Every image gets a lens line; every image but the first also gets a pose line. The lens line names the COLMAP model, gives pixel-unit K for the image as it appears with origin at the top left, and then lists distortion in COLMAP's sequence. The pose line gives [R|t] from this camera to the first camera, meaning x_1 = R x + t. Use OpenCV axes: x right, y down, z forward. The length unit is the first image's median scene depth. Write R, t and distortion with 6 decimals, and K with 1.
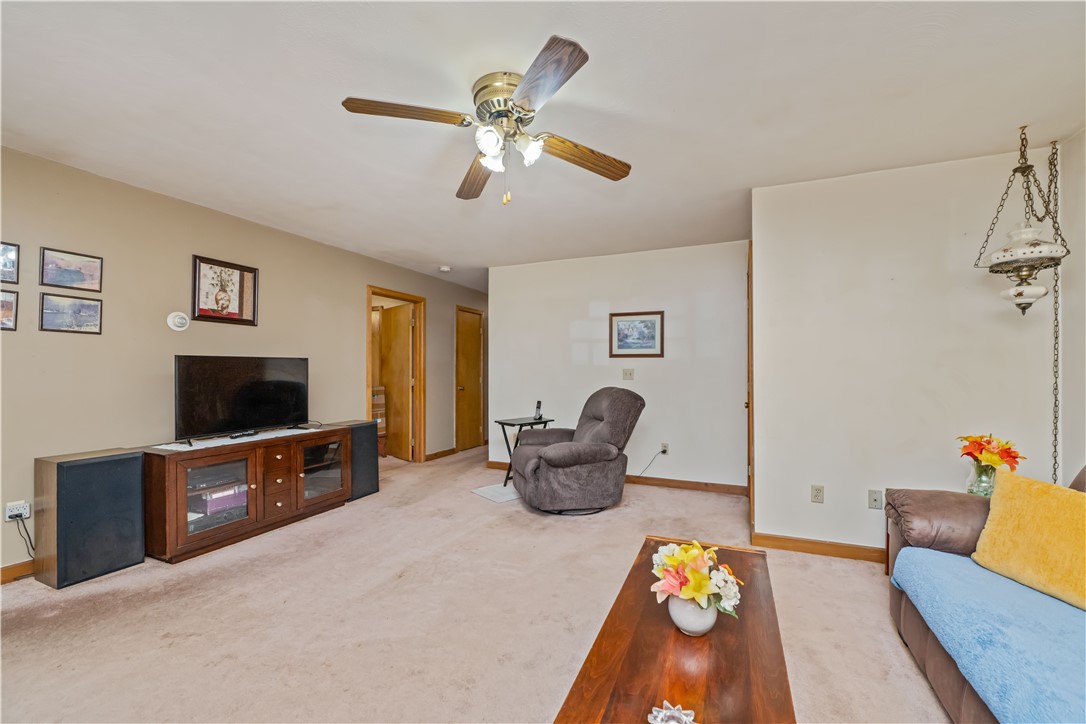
lens RADIAL K [[440.5, 0, 554.1], [0, 440.5, 365.9], [0, 0, 1]] dist [-0.006241, -0.000250]
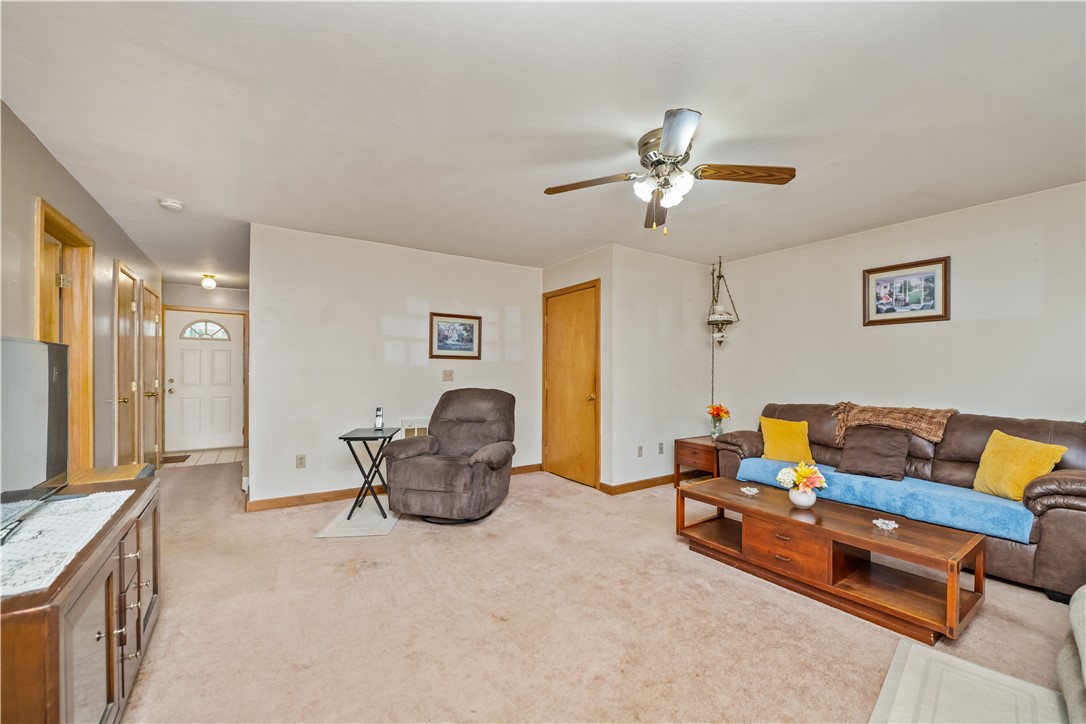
lens RADIAL K [[440.5, 0, 554.1], [0, 440.5, 365.9], [0, 0, 1]] dist [-0.006241, -0.000250]
pose [[0.526936, 0.015403, 0.849765, -0.567731], [-0.011310, 0.999874, -0.011111, 0.005714], [-0.849830, -0.003757, 0.527044, 0.273556]]
